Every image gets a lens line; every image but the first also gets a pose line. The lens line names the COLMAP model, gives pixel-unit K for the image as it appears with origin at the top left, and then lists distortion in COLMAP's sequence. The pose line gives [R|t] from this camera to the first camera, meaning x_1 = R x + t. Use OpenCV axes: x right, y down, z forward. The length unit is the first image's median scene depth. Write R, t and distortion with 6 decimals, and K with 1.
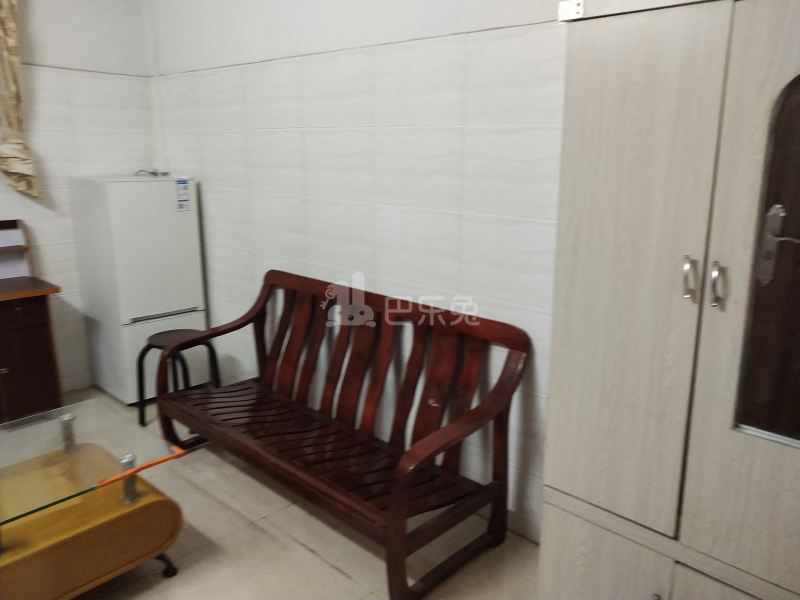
lens RADIAL K [[623.8, 0, 400.0], [0, 623.8, 300.0], [0, 0, 1]] dist [-0.015180, 0.052244]
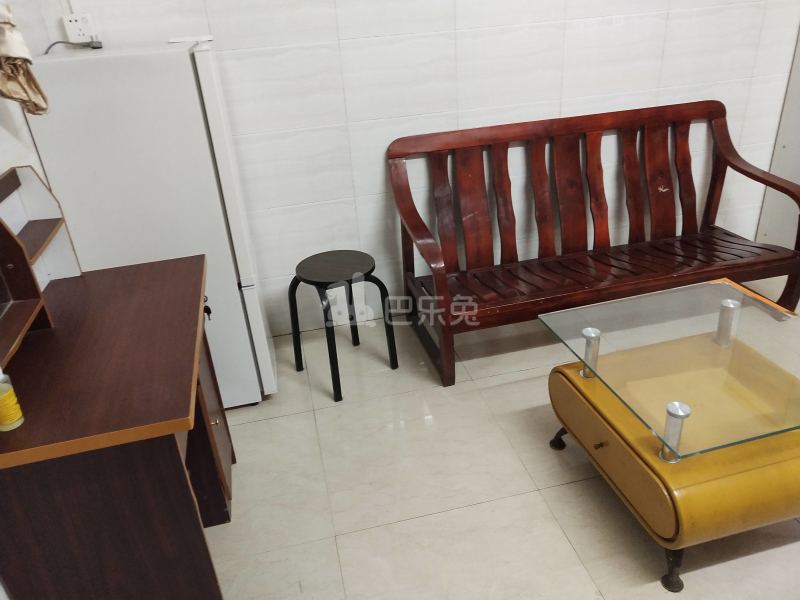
lens RADIAL K [[623.8, 0, 400.0], [0, 623.8, 300.0], [0, 0, 1]] dist [-0.015180, 0.052244]
pose [[0.545305, -0.419542, 0.725691, -1.157517], [0.266951, 0.907577, 0.324100, -0.157917], [-0.794594, 0.016990, 0.606904, 0.687991]]
